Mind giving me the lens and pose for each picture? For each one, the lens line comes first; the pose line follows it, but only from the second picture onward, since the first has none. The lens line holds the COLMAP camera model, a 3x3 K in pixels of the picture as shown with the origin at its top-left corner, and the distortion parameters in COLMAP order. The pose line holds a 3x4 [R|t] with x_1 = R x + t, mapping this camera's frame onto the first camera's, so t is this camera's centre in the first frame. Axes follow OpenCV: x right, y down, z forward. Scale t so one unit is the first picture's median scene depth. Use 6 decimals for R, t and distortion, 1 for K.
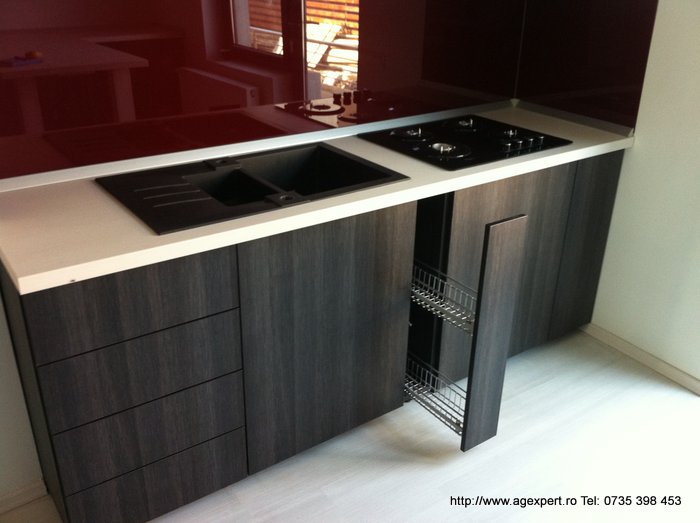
lens RADIAL K [[681.4, 0, 359.3], [0, 681.4, 266.4], [0, 0, 1]] dist [-0.017968, 0.000000]
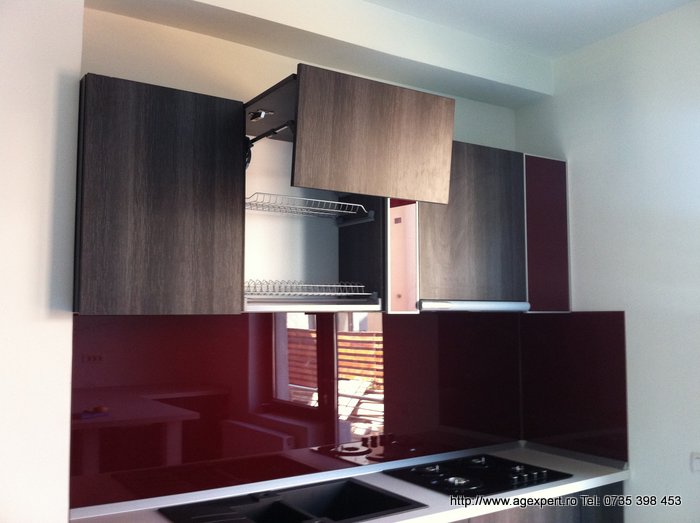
lens RADIAL K [[681.4, 0, 354.9], [0, 681.4, 255.9], [0, 0, 1]] dist [-0.017968, 0.000000]
pose [[0.998651, -0.025965, -0.044961, 0.012152], [-0.000067, 0.865315, -0.501229, 0.068414], [0.051920, 0.500556, 0.864146, -0.178059]]
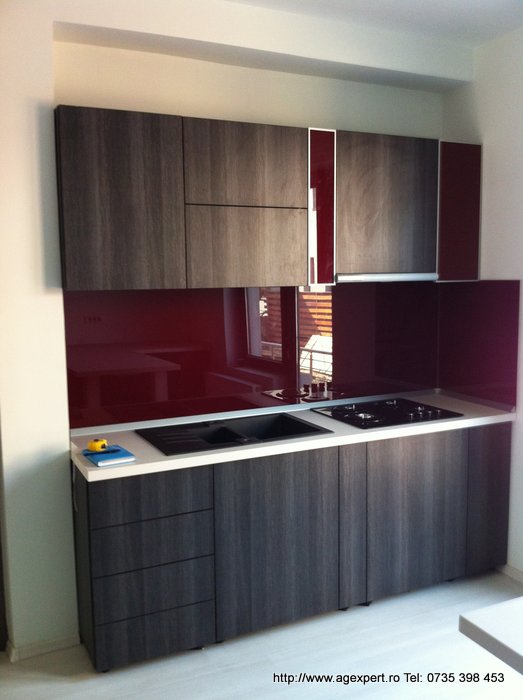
lens RADIAL K [[681.4, 0, 261.2], [0, 681.4, 351.0], [0, 0, 1]] dist [-0.017968, 0.000000]
pose [[0.982590, -0.011592, -0.185425, 0.169304], [-0.048420, 0.947582, -0.315823, 0.155186], [0.179366, 0.319303, 0.930523, -0.414948]]
